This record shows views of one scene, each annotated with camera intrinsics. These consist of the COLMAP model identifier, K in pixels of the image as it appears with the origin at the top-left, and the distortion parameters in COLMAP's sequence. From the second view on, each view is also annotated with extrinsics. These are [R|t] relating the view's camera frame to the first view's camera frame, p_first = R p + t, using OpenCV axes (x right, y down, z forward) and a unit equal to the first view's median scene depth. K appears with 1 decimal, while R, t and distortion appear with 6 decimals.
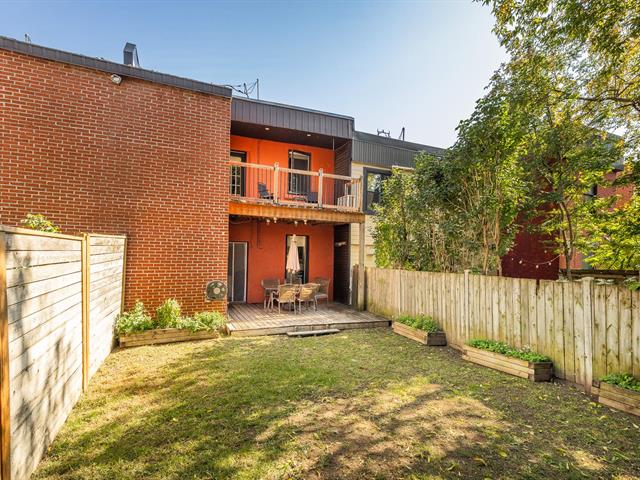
lens RADIAL K [[320.1, 0, 312.7], [0, 320.1, 255.2], [0, 0, 1]] dist [0.012571, -0.000427]
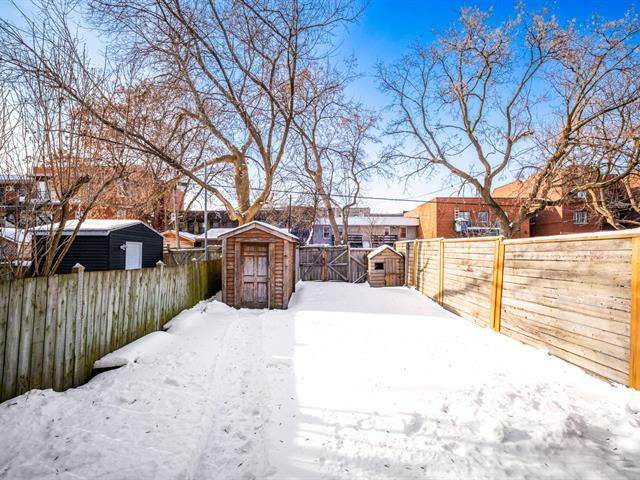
lens RADIAL K [[286.2, 0, 317.4], [0, 286.2, 249.6], [0, 0, 1]] dist [-0.004839, -0.000515]
pose [[-0.917319, -0.016170, 0.397824, -0.185195], [-0.020569, 0.999765, -0.006792, 0.004685], [-0.397621, -0.014413, -0.917437, 1.364288]]
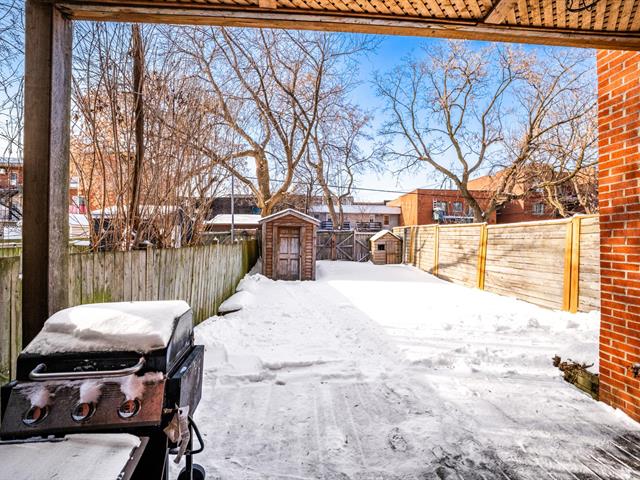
lens RADIAL K [[278.3, 0, 320.0], [0, 278.3, 240.0], [0, 0, 1]] dist [-0.001551, 0.000014]
pose [[-0.946371, -0.027180, 0.321935, -0.066158], [-0.026852, 0.999625, 0.005461, 0.033051], [-0.321963, -0.003476, -0.946746, 1.709060]]
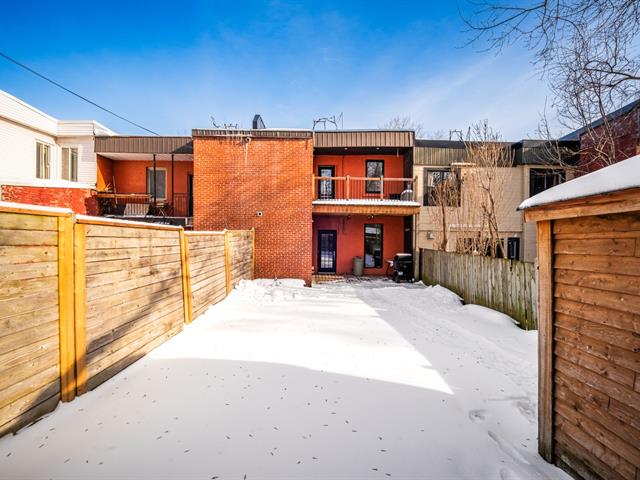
lens RADIAL K [[278.3, 0, 320.0], [0, 278.3, 240.0], [0, 0, 1]] dist [-0.001551, 0.000014]
pose [[0.925066, -0.004816, -0.379777, 0.340802], [0.010009, 0.999881, 0.011702, -0.020724], [0.379675, -0.014627, 0.925004, -0.269595]]
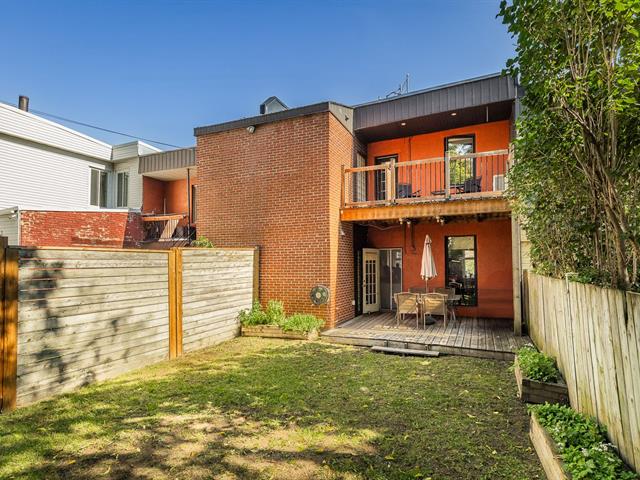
lens RADIAL K [[322.8, 0, 348.9], [0, 322.8, 255.2], [0, 0, 1]] dist [-0.000142, 0.000125]
pose [[0.716213, -0.044650, -0.696452, 0.609146], [0.023643, 0.998931, -0.039728, 0.028861], [0.697481, 0.011987, 0.716503, 0.368432]]
